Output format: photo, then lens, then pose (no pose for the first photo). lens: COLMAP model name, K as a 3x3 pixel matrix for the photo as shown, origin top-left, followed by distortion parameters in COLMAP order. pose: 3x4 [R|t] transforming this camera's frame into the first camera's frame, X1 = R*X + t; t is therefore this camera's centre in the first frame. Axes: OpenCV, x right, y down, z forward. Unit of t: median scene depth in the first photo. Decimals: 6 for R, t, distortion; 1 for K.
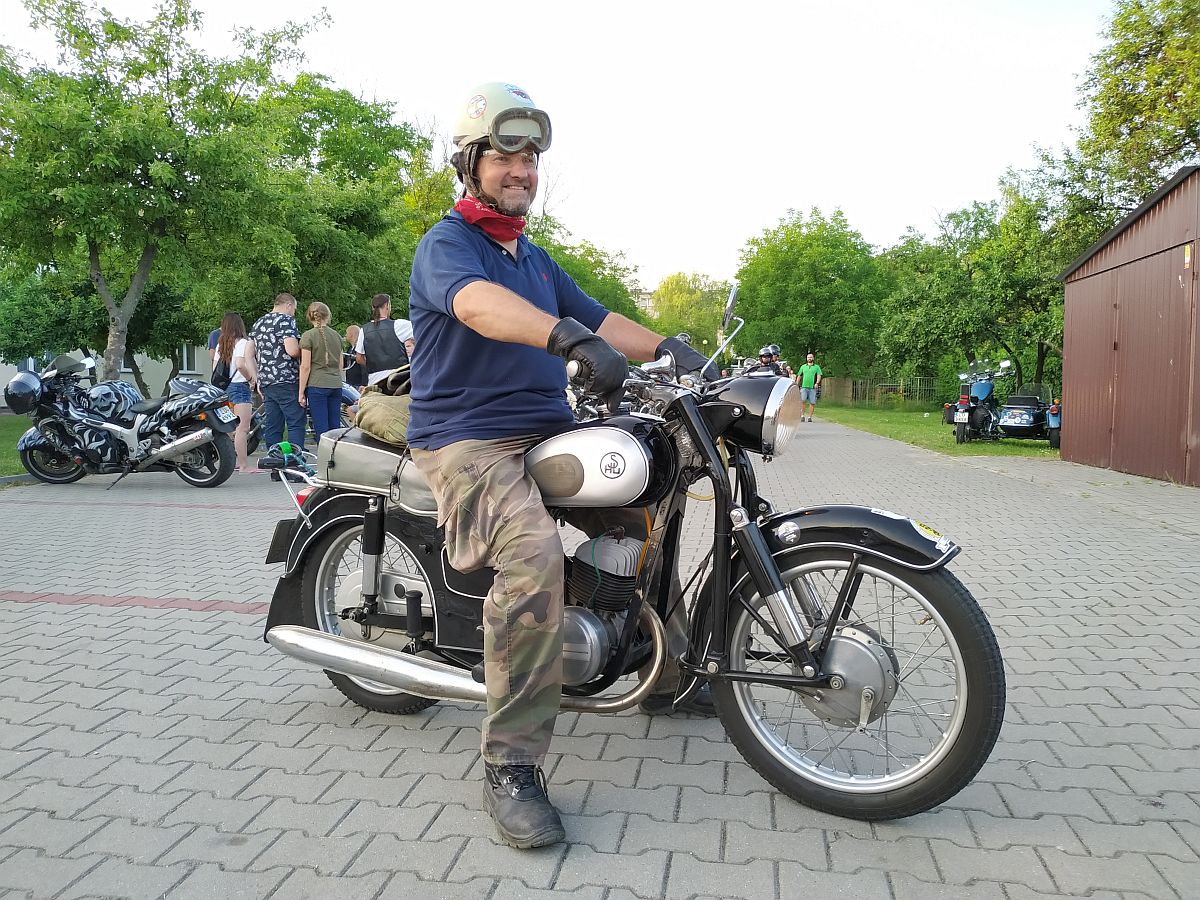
lens RADIAL K [[884.2, 0, 598.5], [0, 884.2, 446.7], [0, 0, 1]] dist [0.010006, -0.012178]
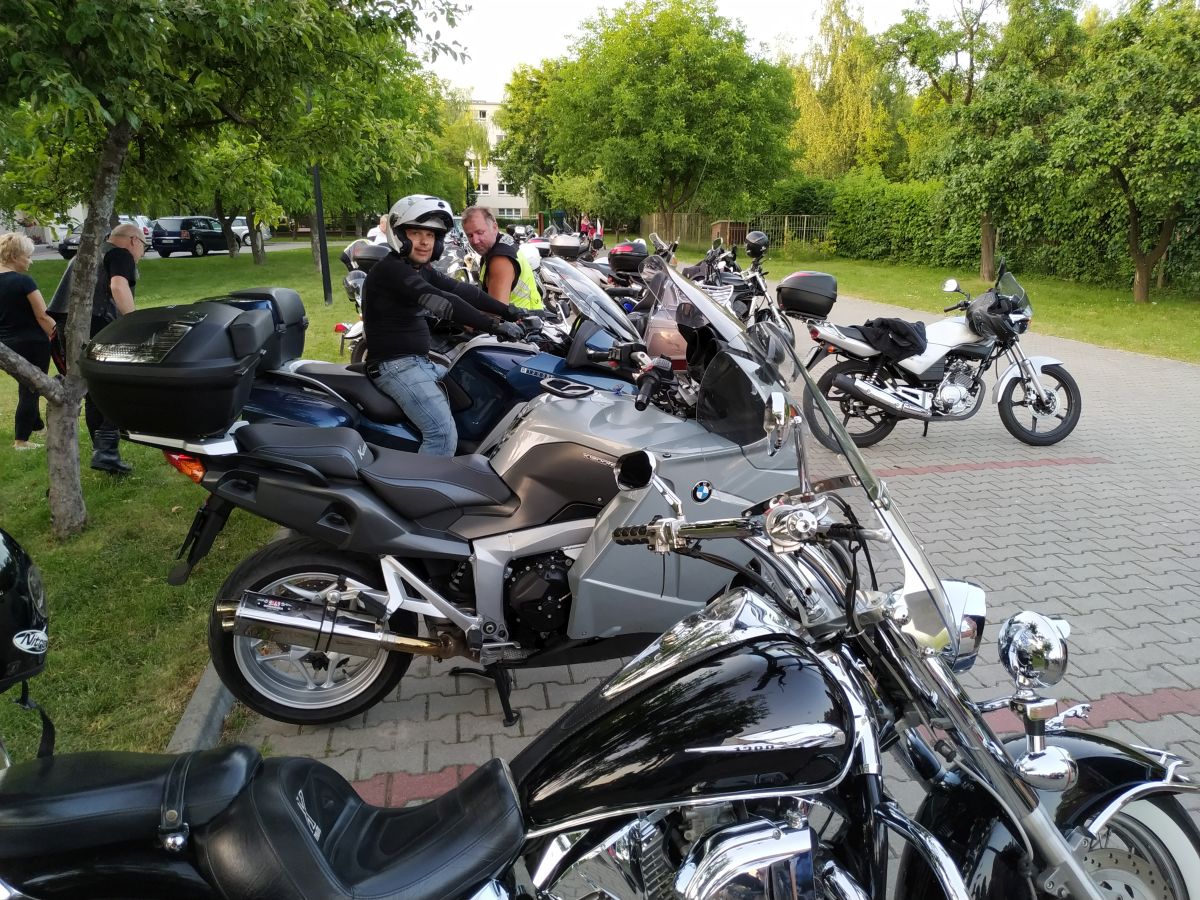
lens RADIAL K [[884.2, 0, 598.5], [0, 884.2, 446.7], [0, 0, 1]] dist [0.010006, -0.012178]
pose [[0.945273, -0.090894, 0.313365, -0.298718], [0.028855, 0.979939, 0.197199, -0.126063], [-0.325003, -0.177365, 0.928932, 0.964419]]
